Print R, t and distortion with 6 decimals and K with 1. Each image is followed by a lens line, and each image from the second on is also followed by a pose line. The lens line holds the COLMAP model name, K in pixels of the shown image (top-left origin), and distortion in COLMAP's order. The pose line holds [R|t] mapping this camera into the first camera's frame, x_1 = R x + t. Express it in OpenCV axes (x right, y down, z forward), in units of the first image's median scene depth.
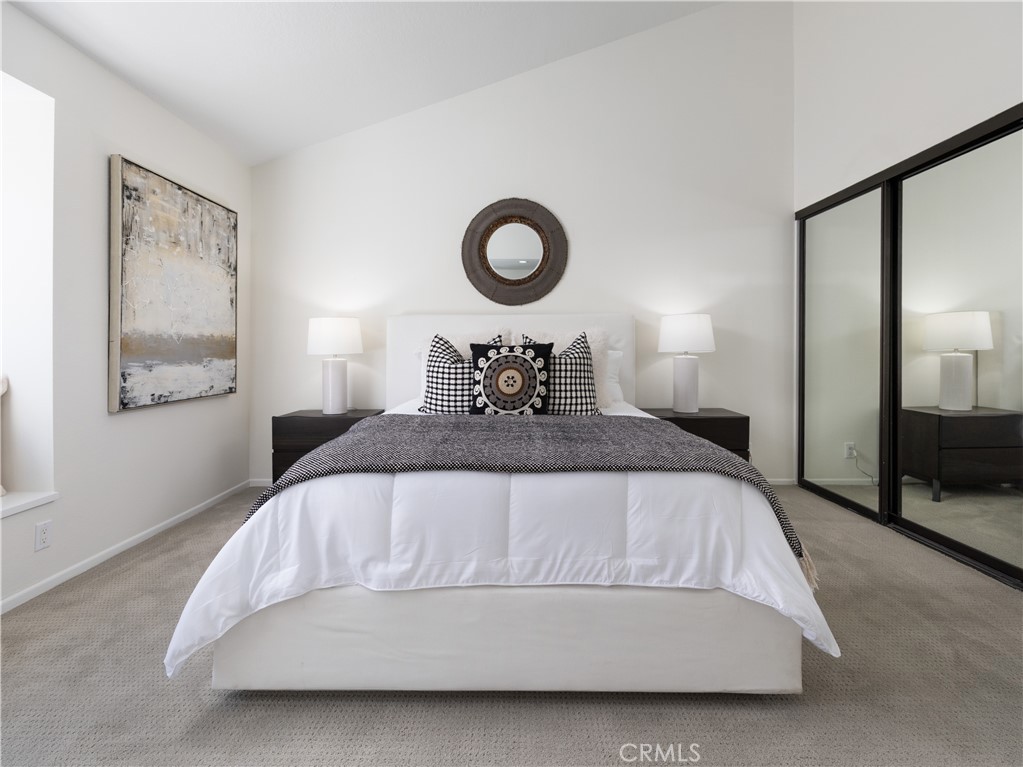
lens RADIAL K [[489.6, 0, 511.1], [0, 489.6, 353.0], [0, 0, 1]] dist [0.001143, 0.000736]
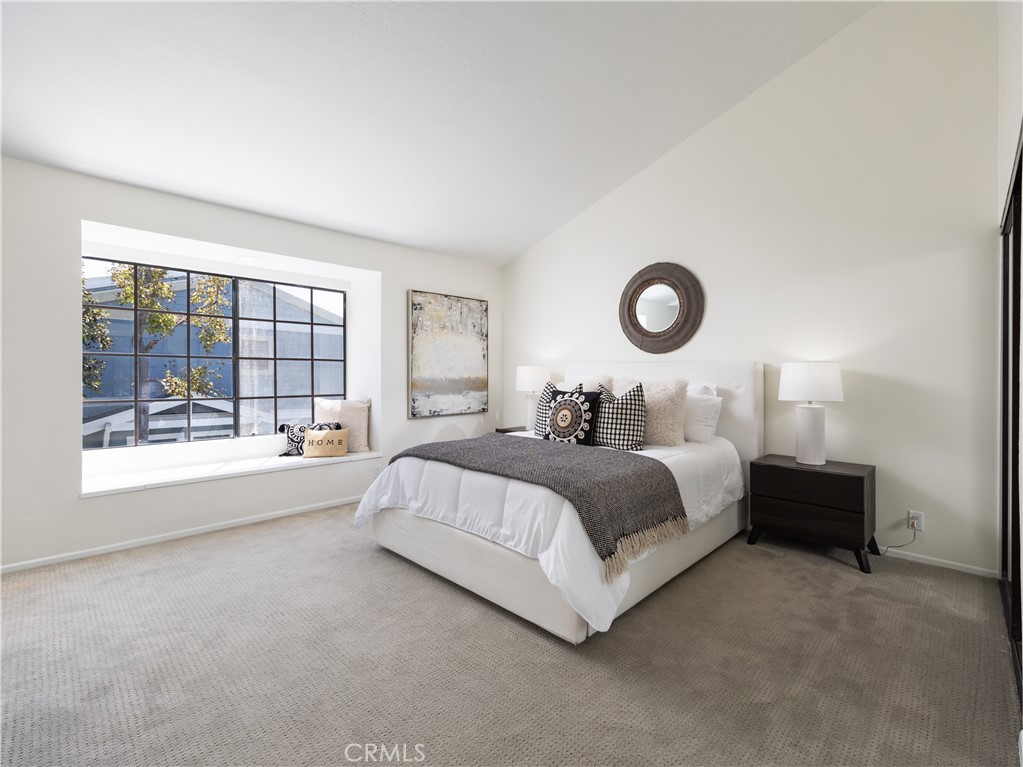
lens RADIAL K [[460.4, 0, 511.5], [0, 460.4, 383.5], [0, 0, 1]] dist [-0.000329, 0.000657]
pose [[0.726868, 0.024110, -0.686354, 0.733010], [-0.013756, 0.999694, 0.020548, -0.061628], [0.686639, -0.005494, 0.726977, -0.069591]]
